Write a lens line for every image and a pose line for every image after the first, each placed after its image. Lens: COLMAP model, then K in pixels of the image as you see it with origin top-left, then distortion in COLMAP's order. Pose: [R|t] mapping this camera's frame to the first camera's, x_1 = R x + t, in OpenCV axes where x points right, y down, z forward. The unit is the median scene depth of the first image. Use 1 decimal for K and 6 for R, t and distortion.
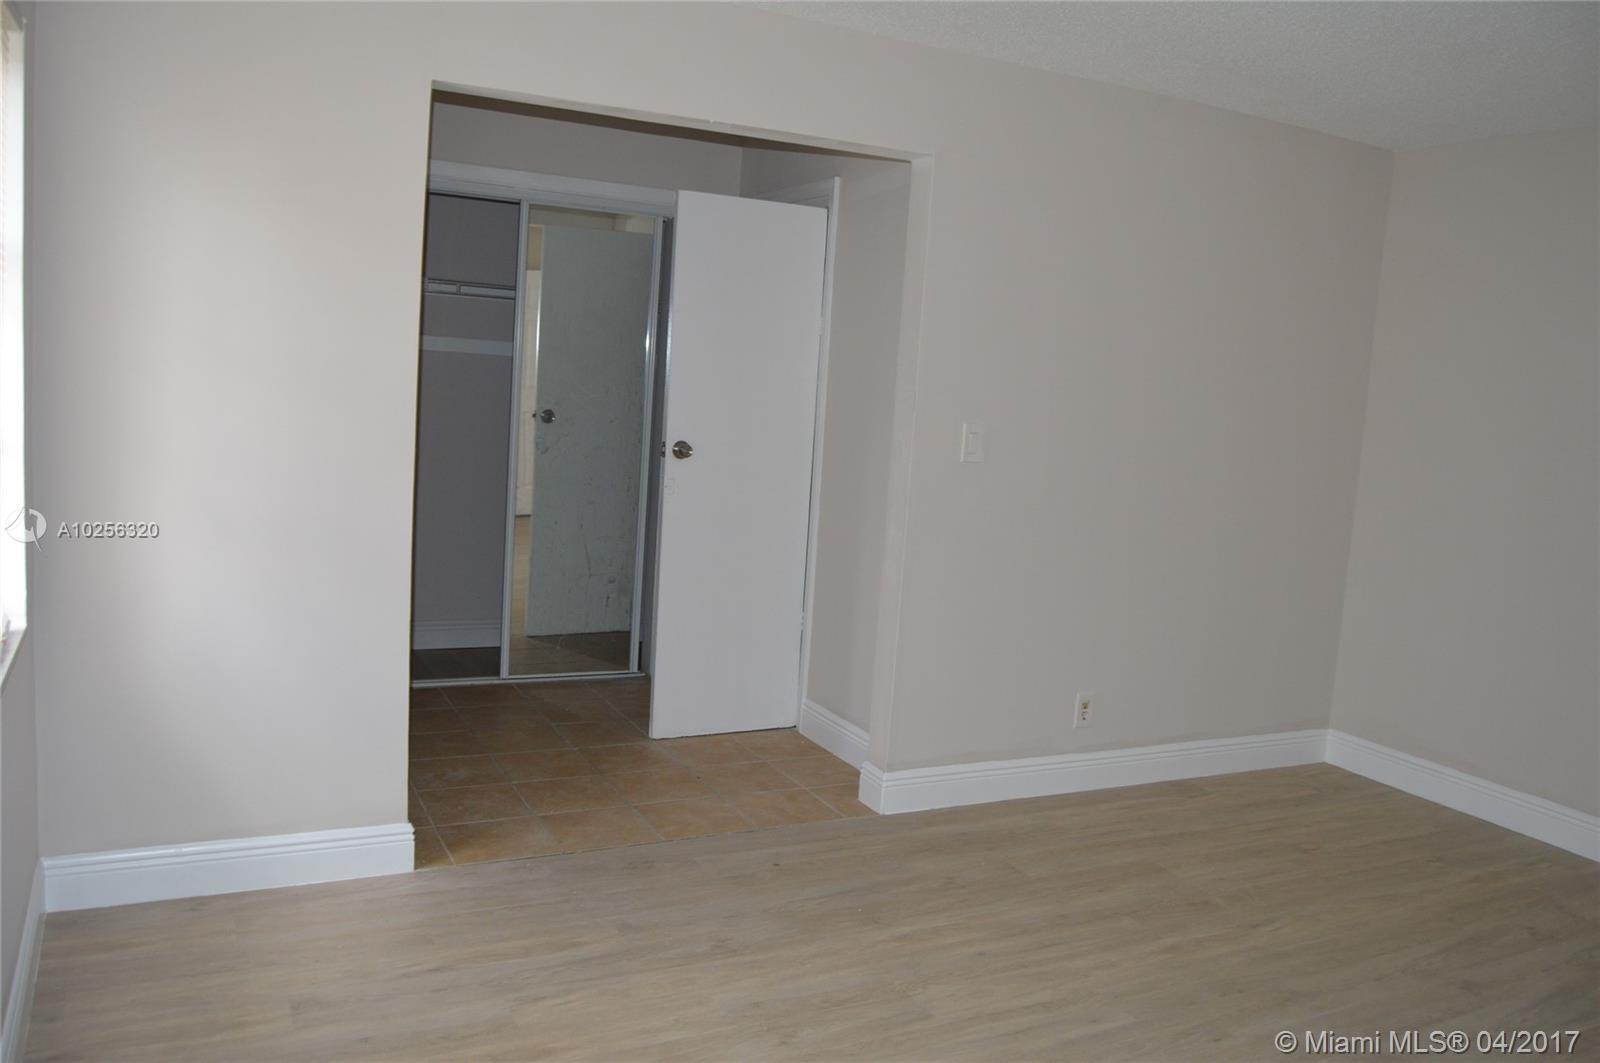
lens RADIAL K [[1263.0, 0, 798.8], [0, 1263.0, 527.8], [0, 0, 1]] dist [-0.074429, 0.001435]
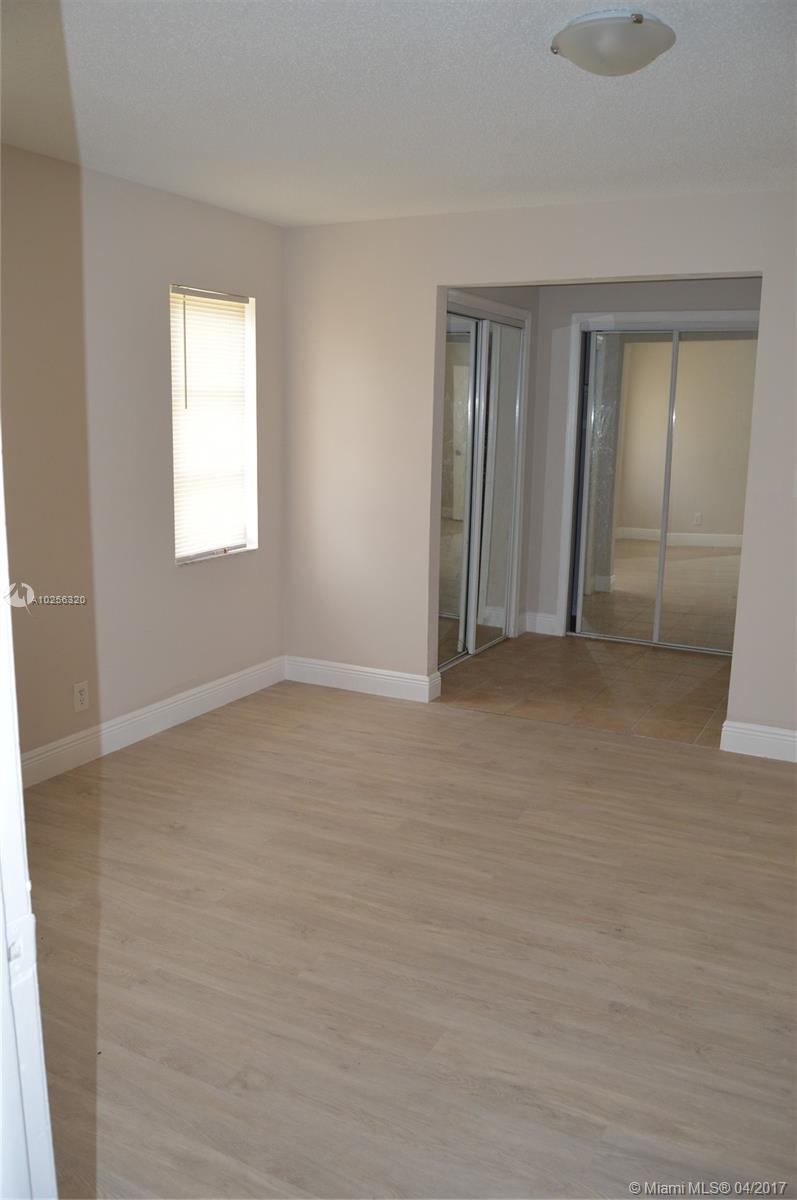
lens RADIAL K [[947.3, 0, 396.1], [0, 947.3, 601.4], [0, 0, 1]] dist [-0.074429, 0.001435]
pose [[0.581183, 0.106120, -0.806824, 0.884390], [-0.080282, 0.994101, 0.072922, 0.018614], [0.809803, 0.022392, 0.586274, 0.104811]]
